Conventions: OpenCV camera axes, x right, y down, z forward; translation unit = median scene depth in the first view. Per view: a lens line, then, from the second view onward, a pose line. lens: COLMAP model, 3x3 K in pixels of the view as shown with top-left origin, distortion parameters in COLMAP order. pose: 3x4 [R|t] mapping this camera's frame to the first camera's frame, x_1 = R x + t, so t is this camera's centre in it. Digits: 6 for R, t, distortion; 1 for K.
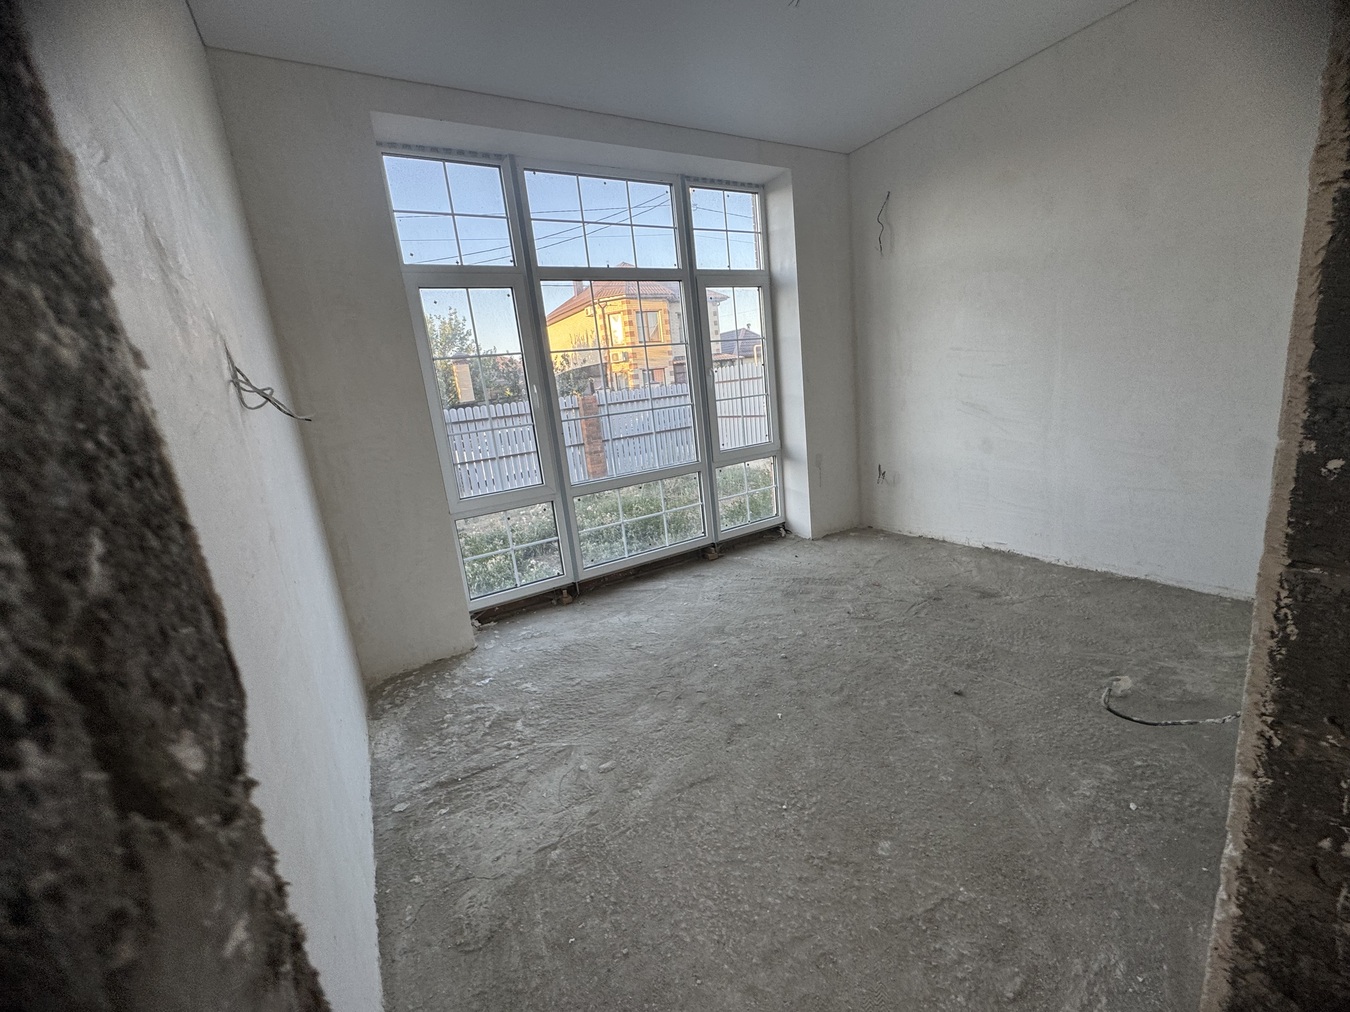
lens RADIAL K [[538.9, 0, 673.8], [0, 538.9, 505.3], [0, 0, 1]] dist [-0.004523, 0.000094]
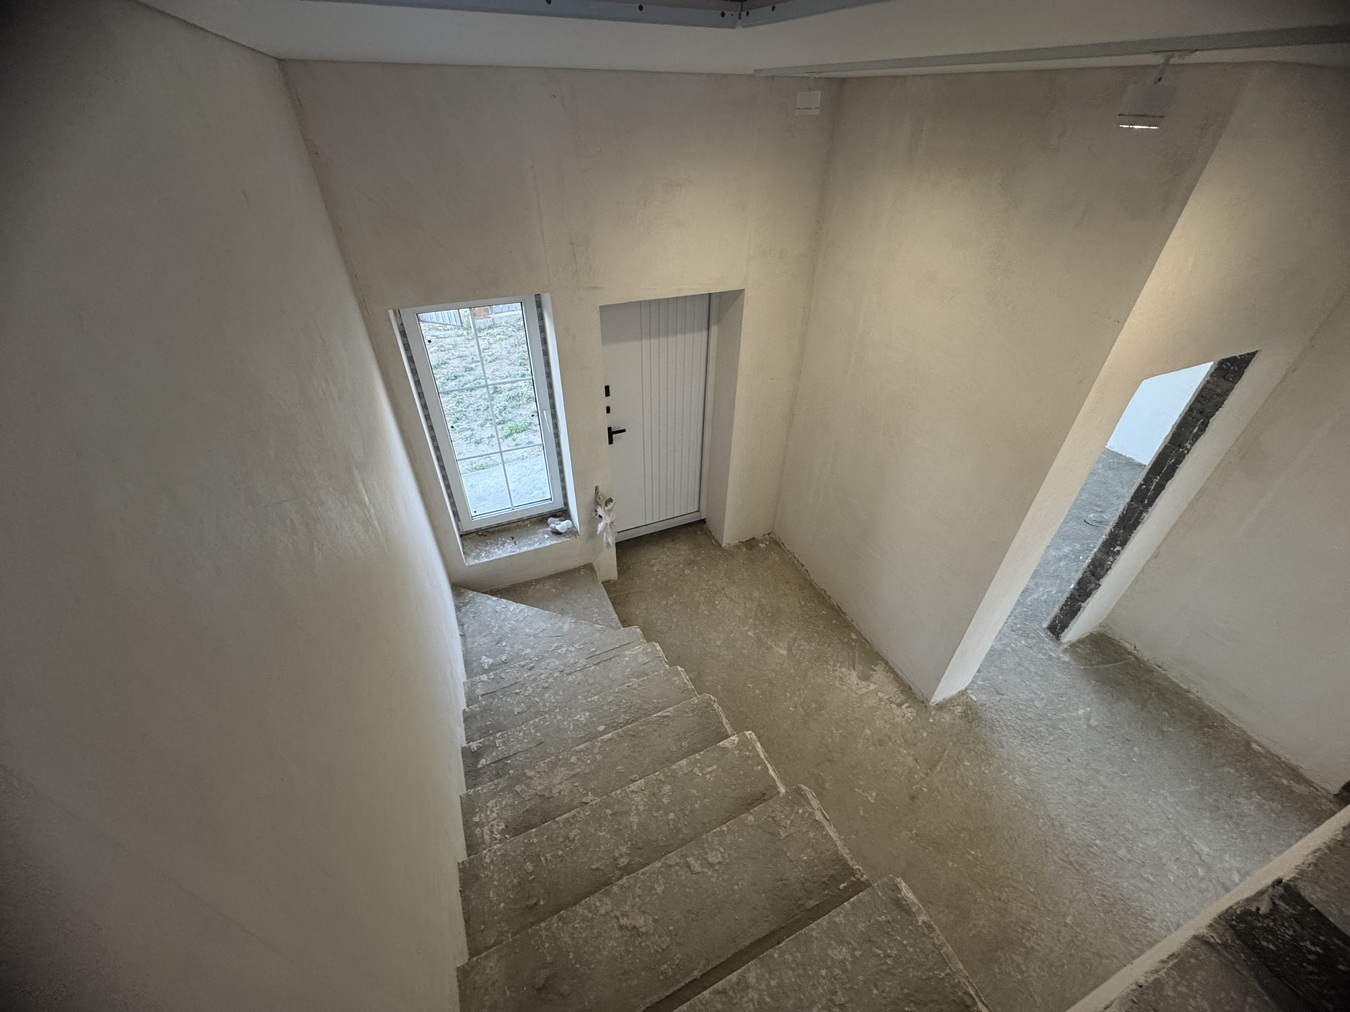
lens RADIAL K [[538.9, 0, 671.4], [0, 538.9, 506.3], [0, 0, 1]] dist [-0.004523, 0.000094]
pose [[0.985030, 0.169198, -0.032975, -0.480172], [-0.139420, 0.894466, 0.424845, -0.225302], [0.101378, -0.413888, 0.904665, -0.659130]]
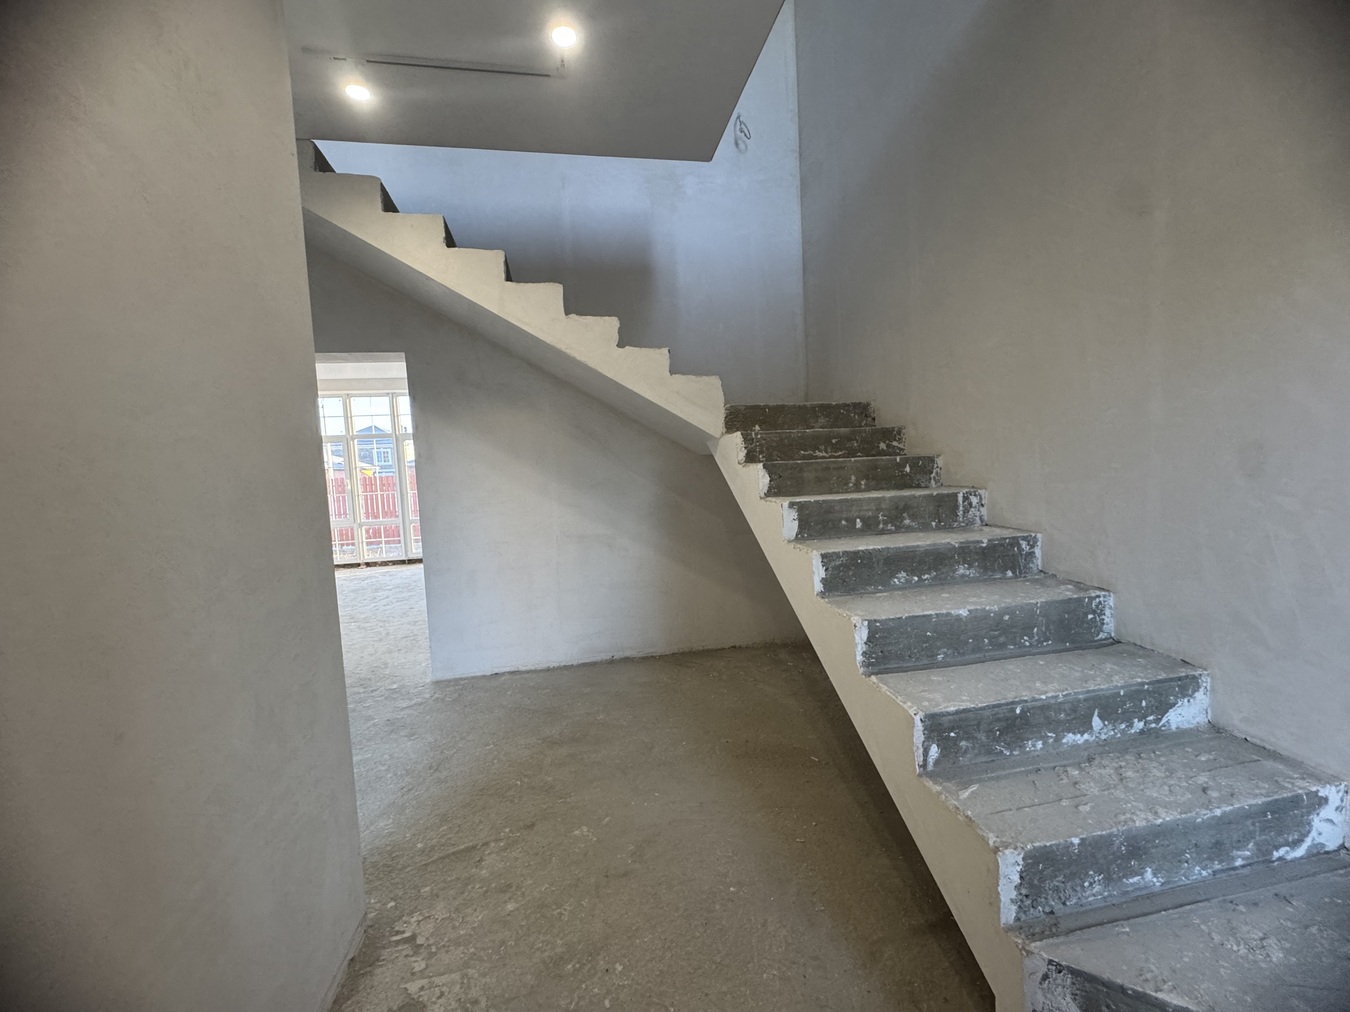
lens RADIAL K [[538.9, 0, 671.5], [0, 538.9, 507.4], [0, 0, 1]] dist [-0.004523, 0.000094]
pose [[-0.923673, 0.126642, 0.361648, -0.489766], [0.220166, 0.947863, 0.230395, -0.004236], [-0.313615, 0.292432, -0.903398, 0.261231]]
